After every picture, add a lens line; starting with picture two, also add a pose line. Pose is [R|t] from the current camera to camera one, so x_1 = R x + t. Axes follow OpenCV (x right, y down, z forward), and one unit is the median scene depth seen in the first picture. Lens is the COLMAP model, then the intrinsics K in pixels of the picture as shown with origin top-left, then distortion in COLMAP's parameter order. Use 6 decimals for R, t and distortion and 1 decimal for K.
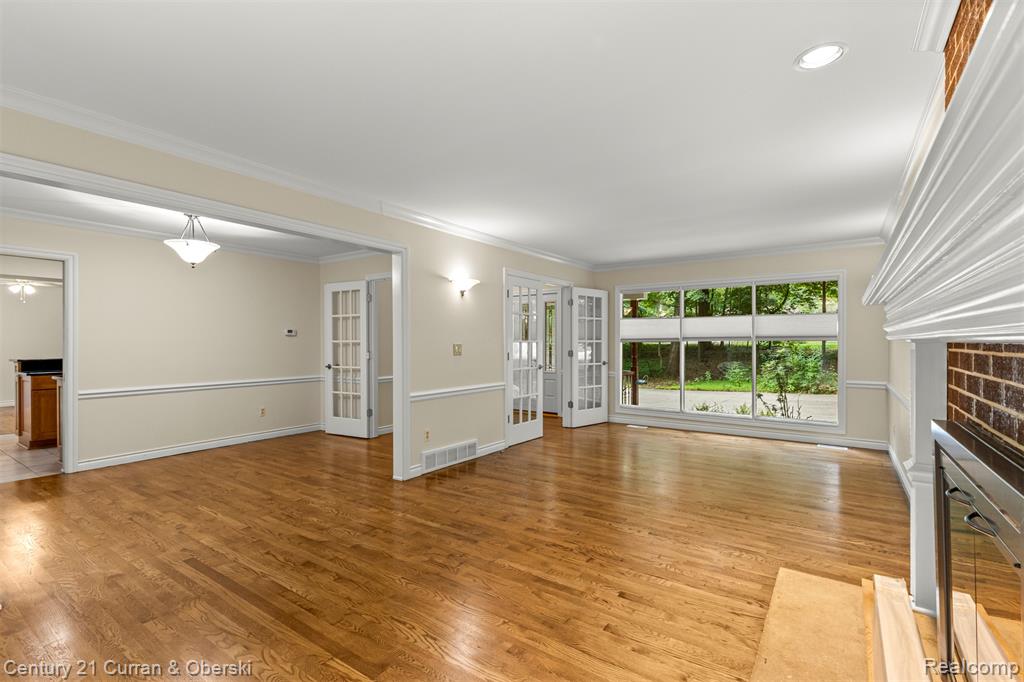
lens RADIAL K [[469.2, 0, 514.2], [0, 469.2, 336.6], [0, 0, 1]] dist [0.009769, 0.000911]
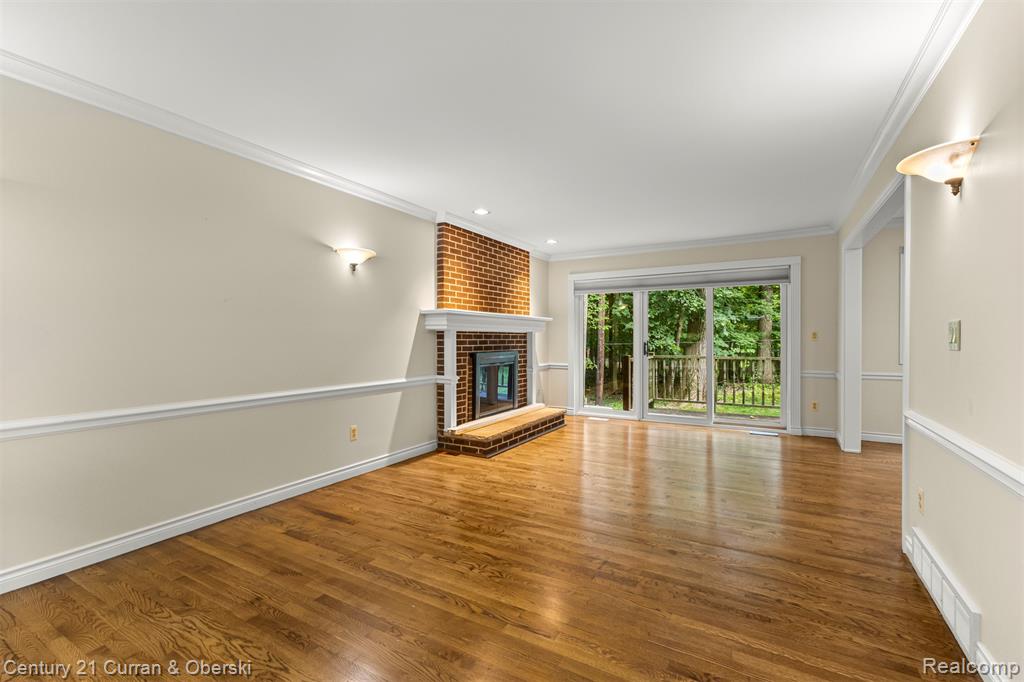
lens RADIAL K [[444.3, 0, 519.1], [0, 444.3, 341.1], [0, 0, 1]] dist [0.004503, 0.000292]
pose [[-0.995869, -0.003564, -0.090728, 0.248368], [-0.003619, 0.999993, 0.000439, 0.023321], [0.090726, 0.000765, -0.995876, 1.223931]]
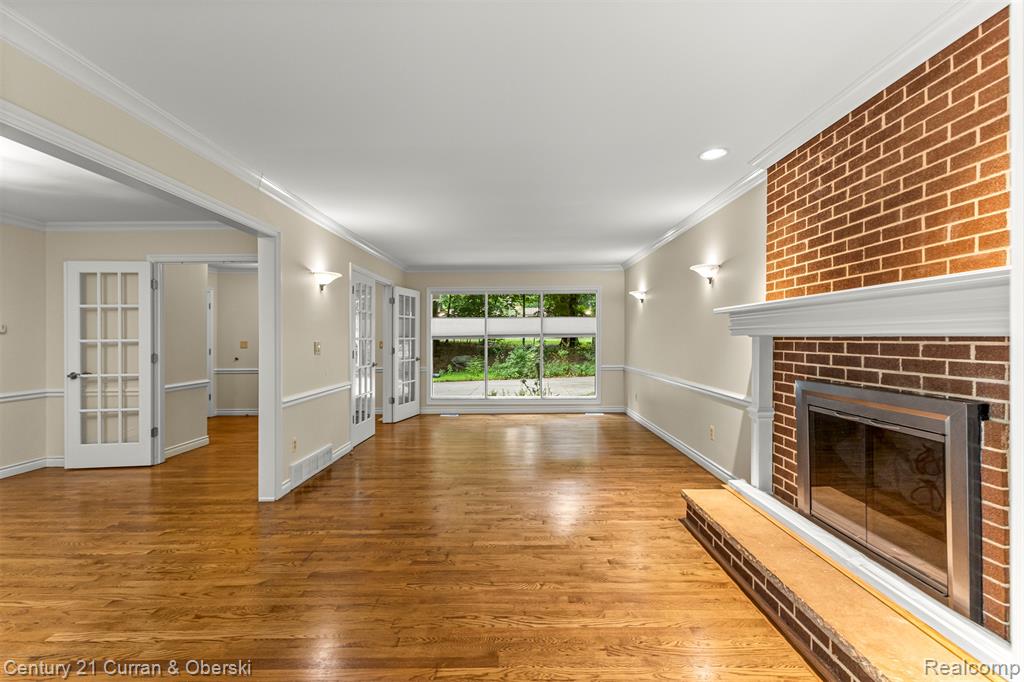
lens RADIAL K [[444.3, 0, 516.1], [0, 444.3, 336.6], [0, 0, 1]] dist [0.004503, 0.000292]
pose [[0.823519, -0.003158, 0.567279, -0.266691], [0.000825, 0.999990, 0.004368, 0.001213], [-0.567287, -0.003130, 0.823514, 0.059878]]
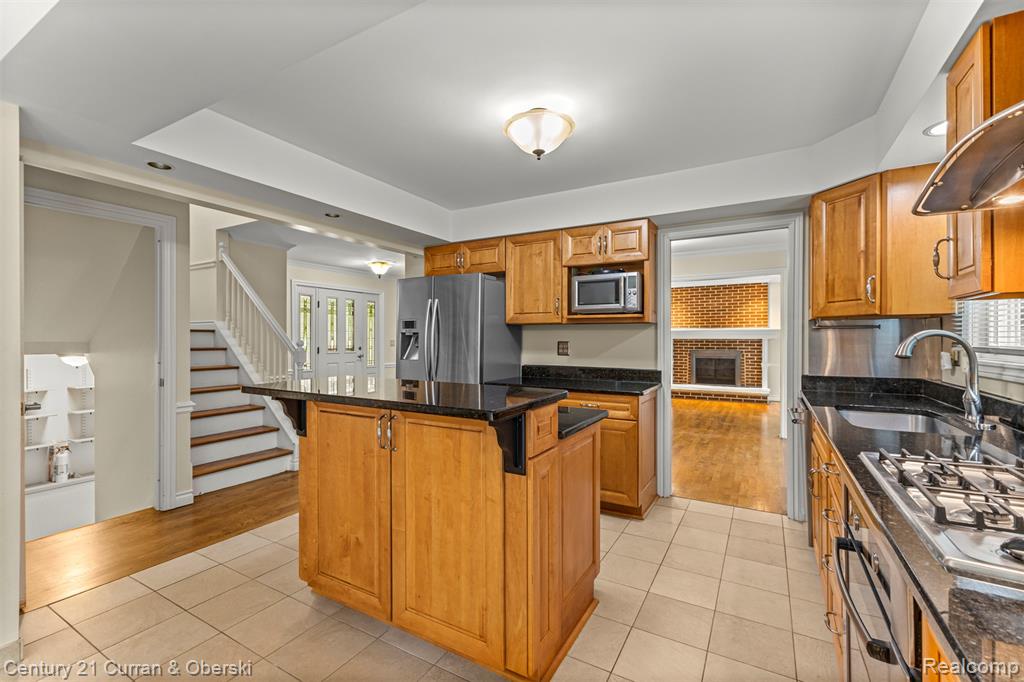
lens RADIAL K [[444.3, 0, 513.7], [0, 444.3, 340.5], [0, 0, 1]] dist [0.004503, 0.000292]
pose [[-0.095219, 0.001554, 0.995455, -1.466883], [-0.011407, 0.999931, -0.002652, 0.022584], [-0.995391, -0.011608, -0.095195, 1.165879]]
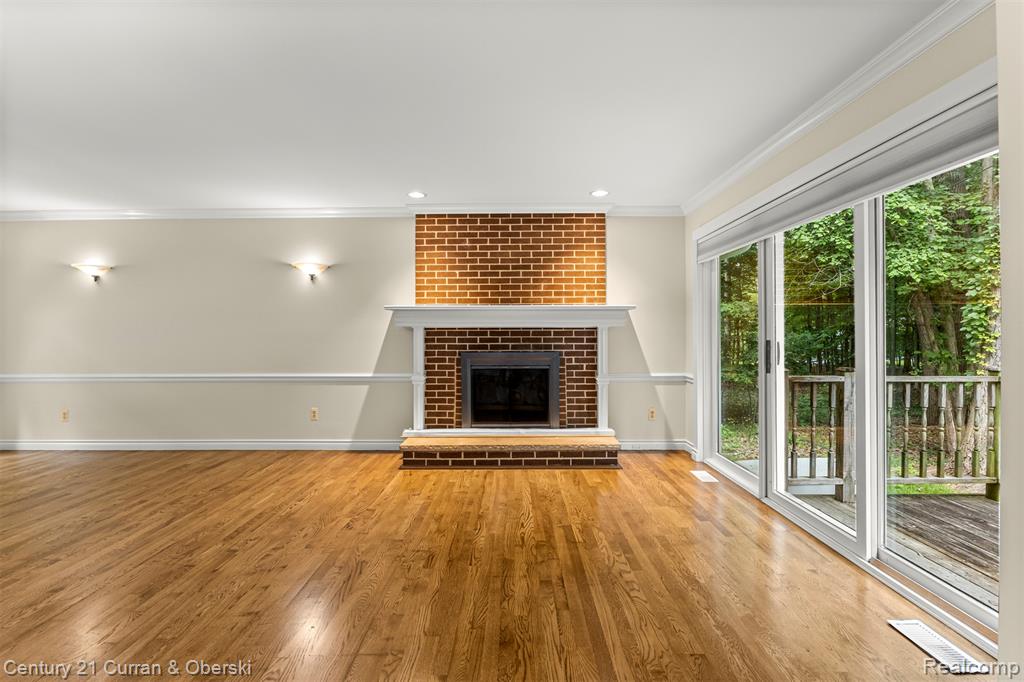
lens RADIAL K [[457.9, 0, 513.7], [0, 457.9, 338.1], [0, 0, 1]] dist [-0.008690, -0.000128]
pose [[-0.570933, -0.003291, 0.820990, -0.492788], [-0.004429, 0.999990, 0.000929, 0.021920], [-0.820985, -0.003106, -0.570942, 0.683849]]
